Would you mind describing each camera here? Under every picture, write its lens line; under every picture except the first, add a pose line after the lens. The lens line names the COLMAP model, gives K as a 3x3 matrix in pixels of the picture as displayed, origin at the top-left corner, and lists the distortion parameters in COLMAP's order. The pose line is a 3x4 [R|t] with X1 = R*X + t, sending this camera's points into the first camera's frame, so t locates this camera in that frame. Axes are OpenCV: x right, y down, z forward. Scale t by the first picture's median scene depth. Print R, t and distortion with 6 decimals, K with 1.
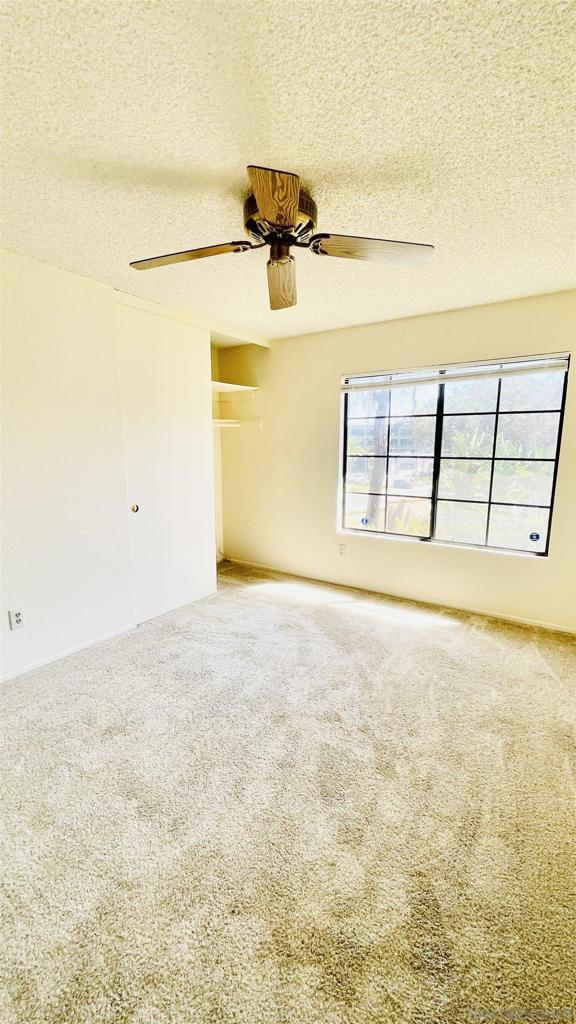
lens RADIAL K [[420.6, 0, 288.8], [0, 420.6, 511.0], [0, 0, 1]] dist [-0.000298, -0.000018]
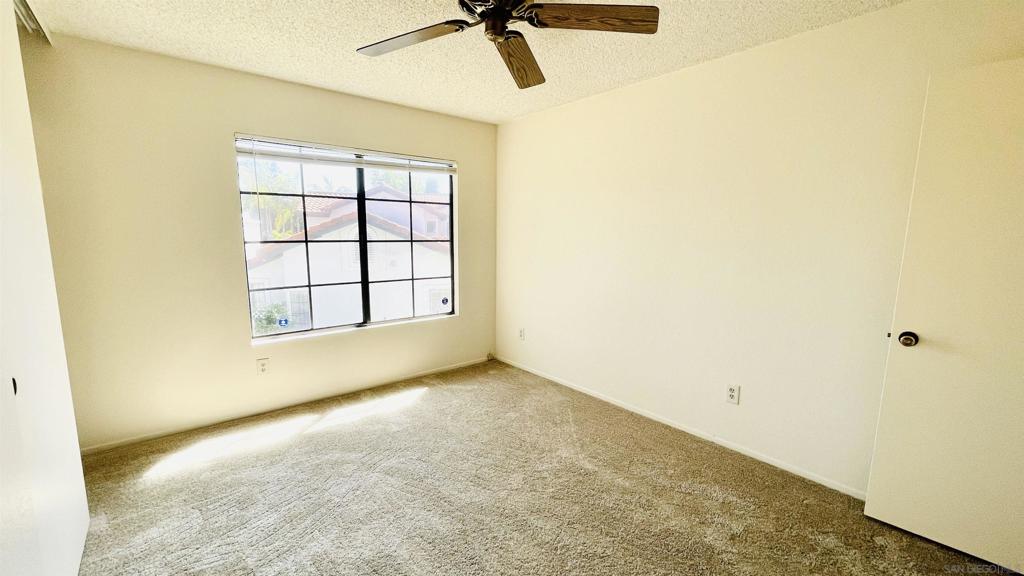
lens RADIAL K [[420.6, 0, 508.5], [0, 420.6, 287.8], [0, 0, 1]] dist [-0.000298, -0.000018]
pose [[0.280307, -0.123208, 0.951971, -0.527596], [0.143701, 0.985939, 0.085291, -0.054827], [-0.949093, 0.112891, 0.294070, 0.399442]]
